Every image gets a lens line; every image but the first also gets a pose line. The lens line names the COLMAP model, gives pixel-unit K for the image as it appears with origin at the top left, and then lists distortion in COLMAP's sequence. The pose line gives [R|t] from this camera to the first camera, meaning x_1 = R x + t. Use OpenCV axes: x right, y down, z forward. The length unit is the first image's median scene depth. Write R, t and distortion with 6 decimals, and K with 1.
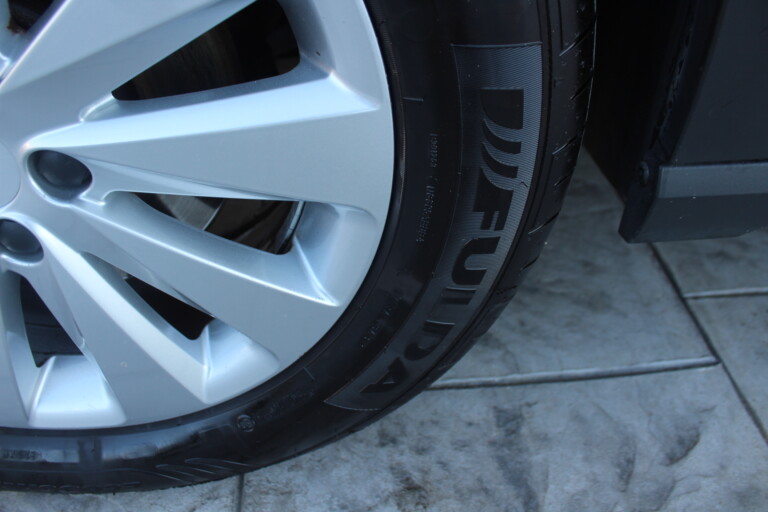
lens RADIAL K [[624.3, 0, 384.0], [0, 624.3, 256.0], [0, 0, 1]] dist [-0.186601, 0.167367]
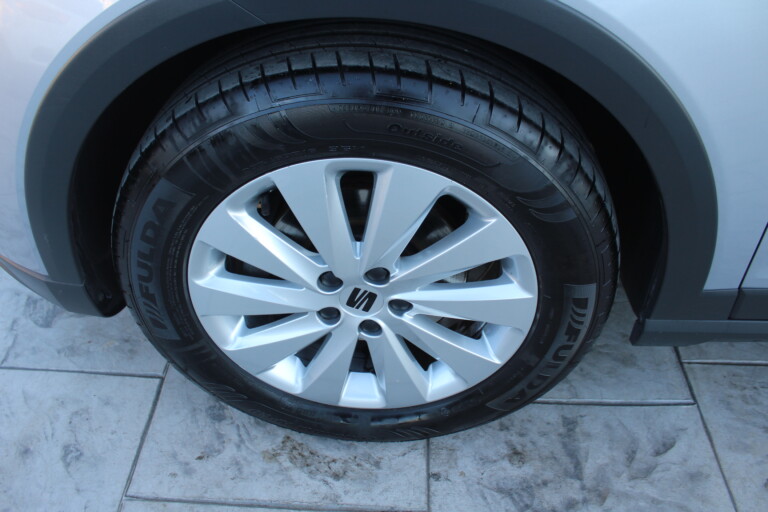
lens RADIAL K [[624.3, 0, 384.0], [0, 624.3, 256.0], [0, 0, 1]] dist [-0.186601, 0.167367]
pose [[0.991273, 0.077234, -0.106834, -0.205095], [-0.077947, 0.996954, -0.002508, -0.197386], [0.106315, 0.010813, 0.994274, -0.935814]]
